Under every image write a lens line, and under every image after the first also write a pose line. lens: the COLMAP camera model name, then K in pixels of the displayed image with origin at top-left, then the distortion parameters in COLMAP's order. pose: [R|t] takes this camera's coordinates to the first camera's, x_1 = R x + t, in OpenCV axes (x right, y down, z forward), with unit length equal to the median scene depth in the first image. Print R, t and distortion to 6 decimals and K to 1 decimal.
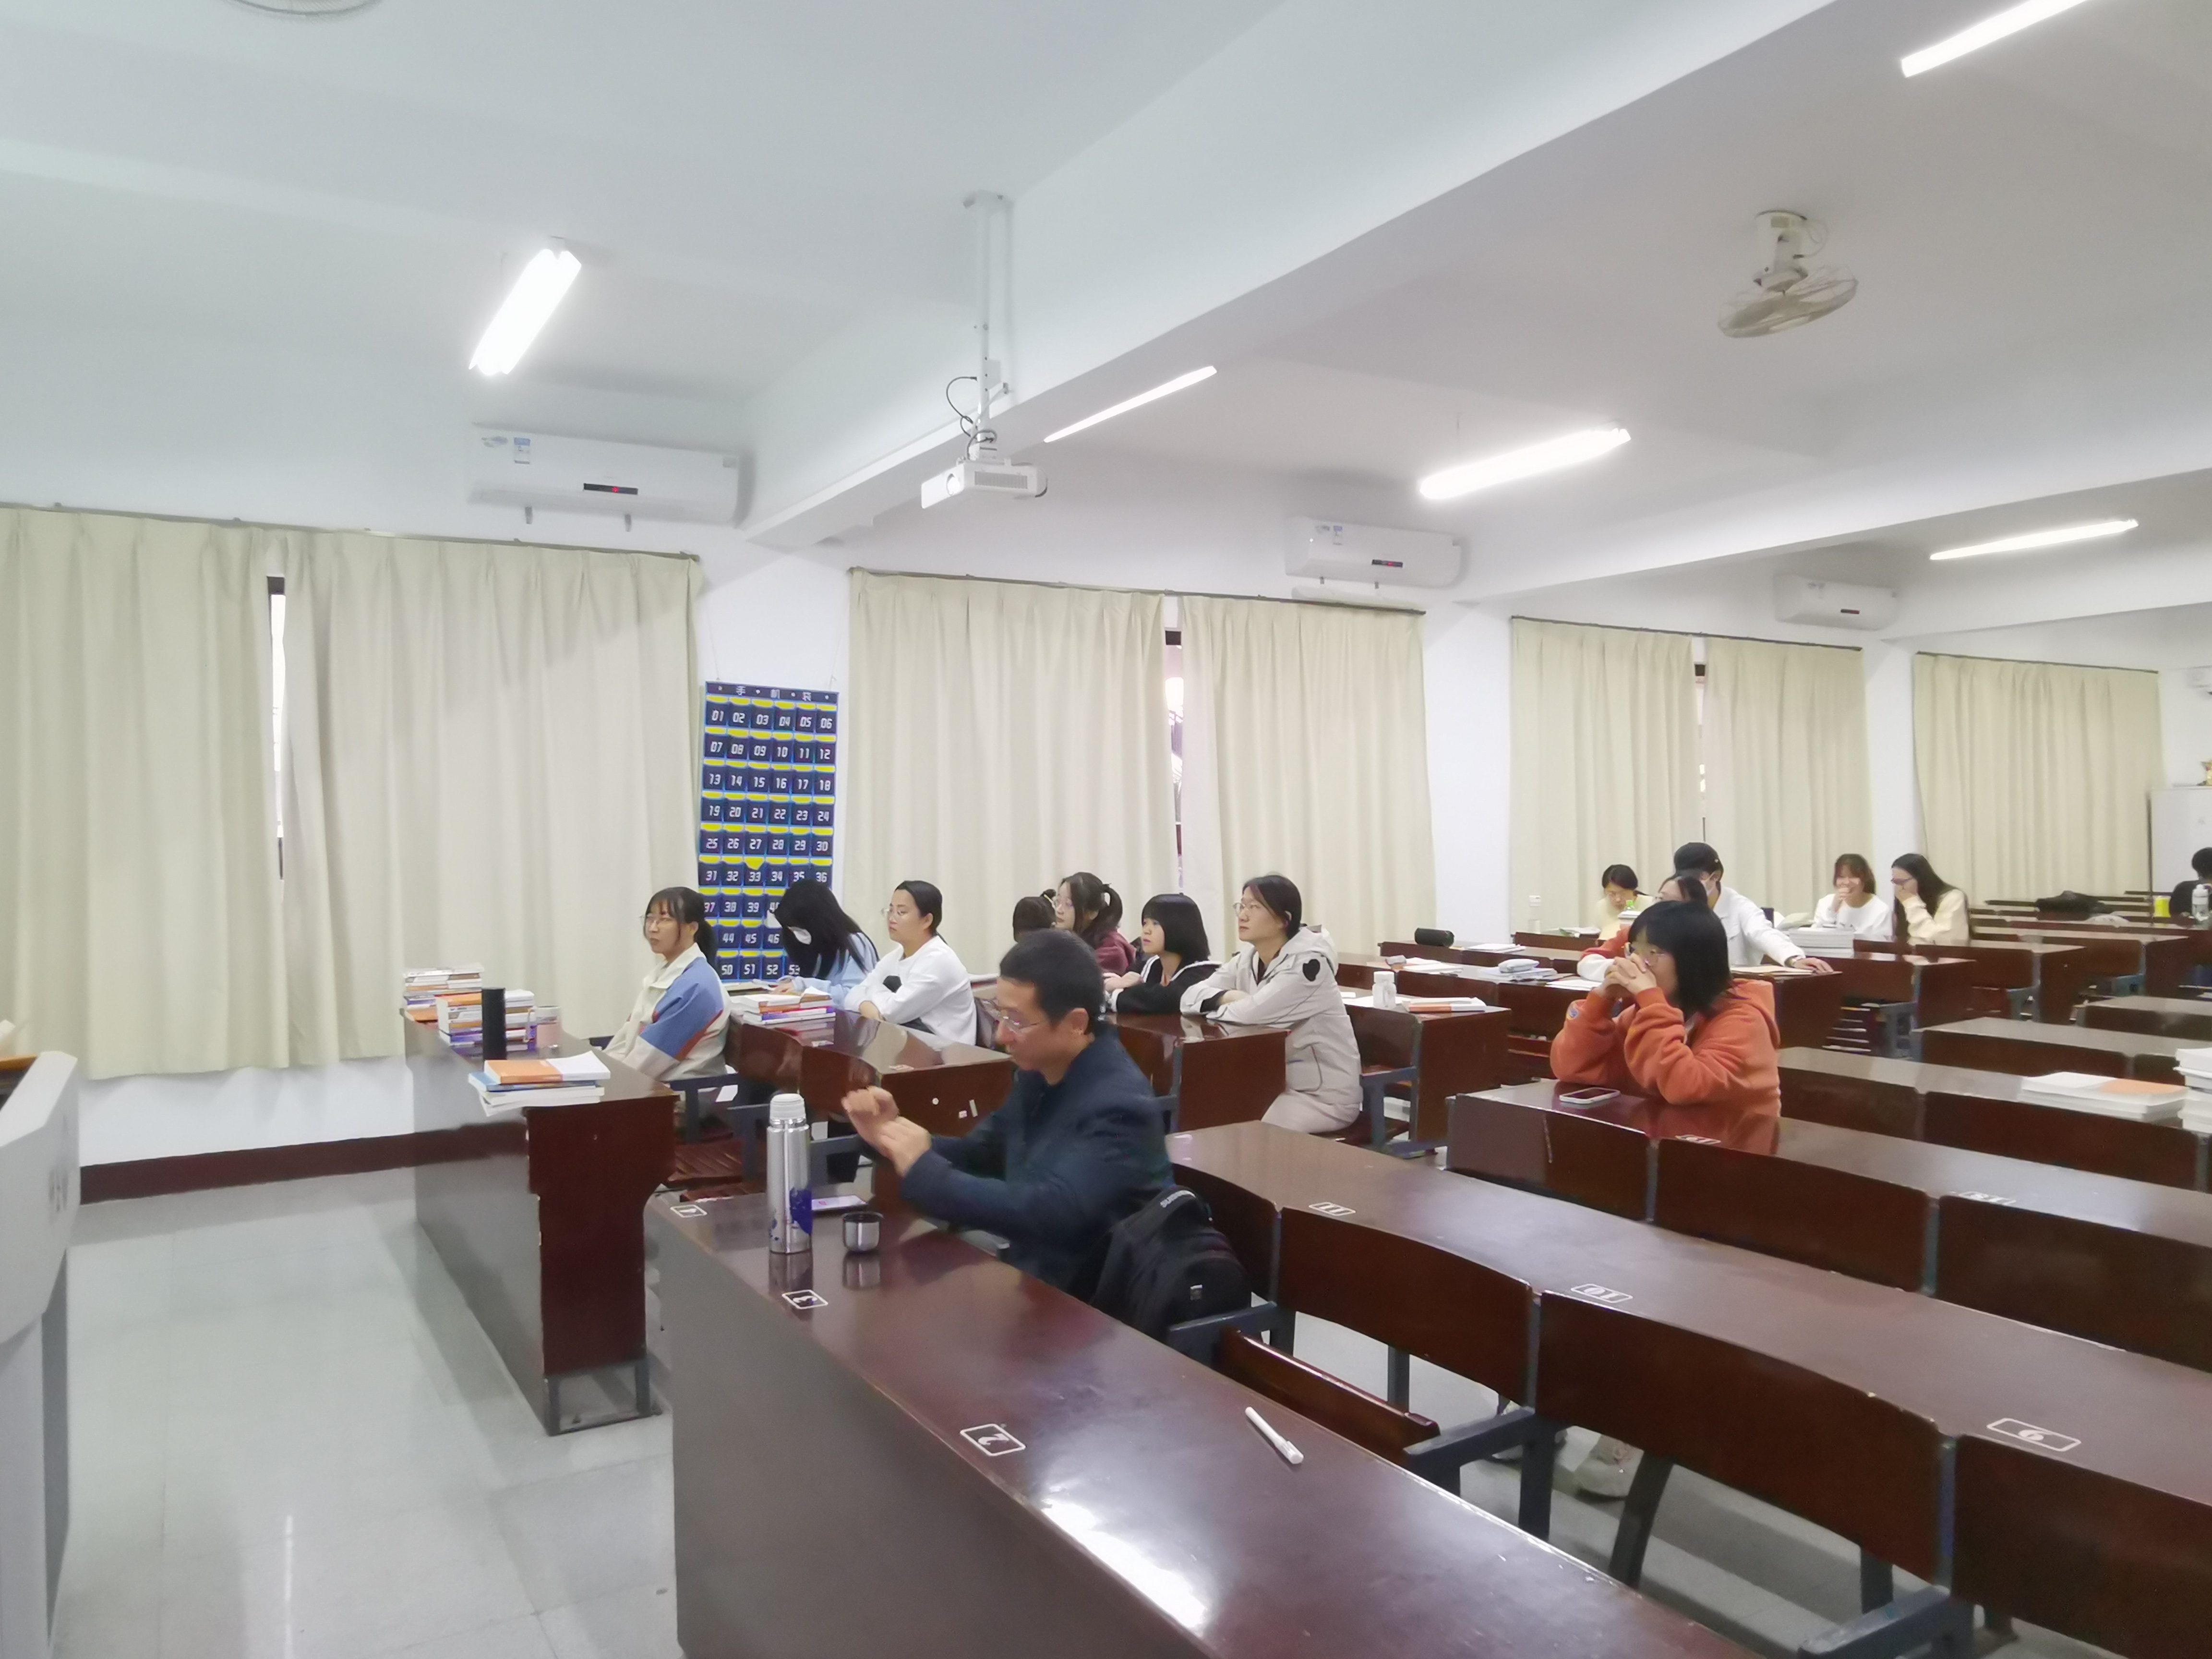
lens RADIAL K [[1517.4, 0, 1106.0], [0, 1517.4, 829.5], [0, 0, 1]] dist [0.001375, 0.000100]
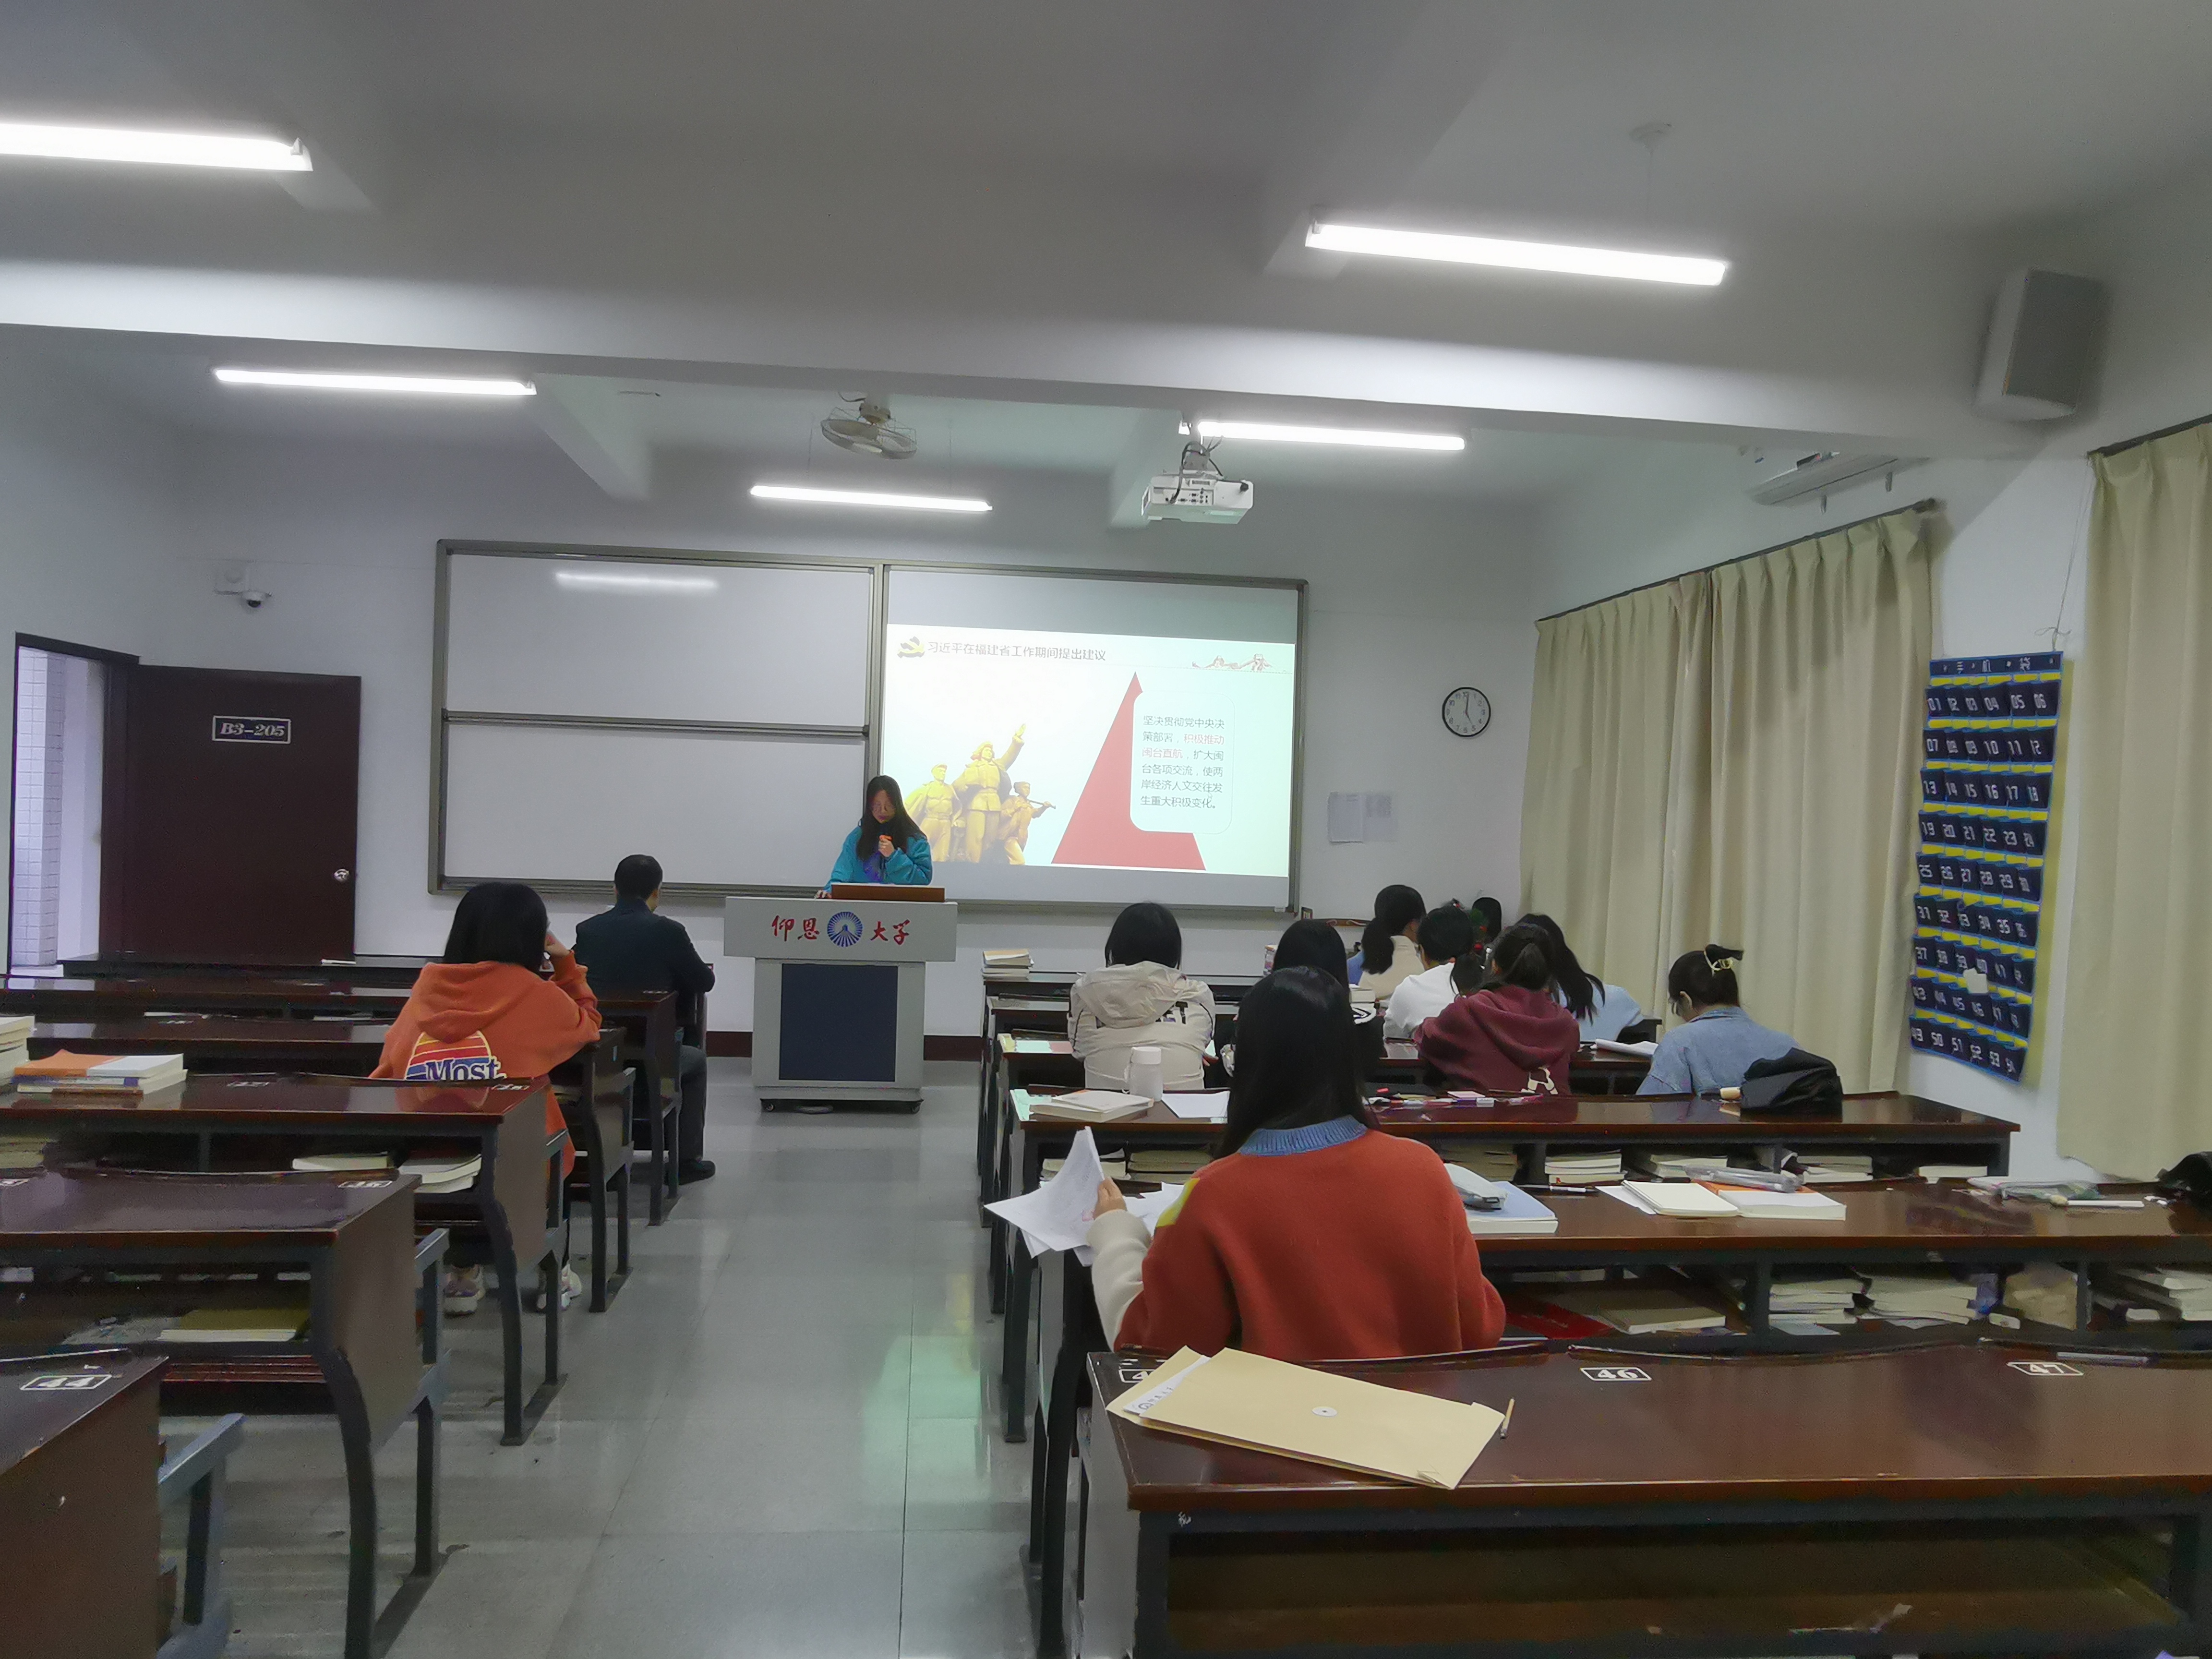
lens RADIAL K [[1517.4, 0, 1106.0], [0, 1517.4, 829.5], [0, 0, 1]] dist [0.001375, 0.000100]
pose [[-0.427909, 0.014926, -0.903699, 0.601280], [-0.028274, 0.999153, 0.029890, -0.022498], [0.903380, 0.038342, -0.427124, 0.933308]]
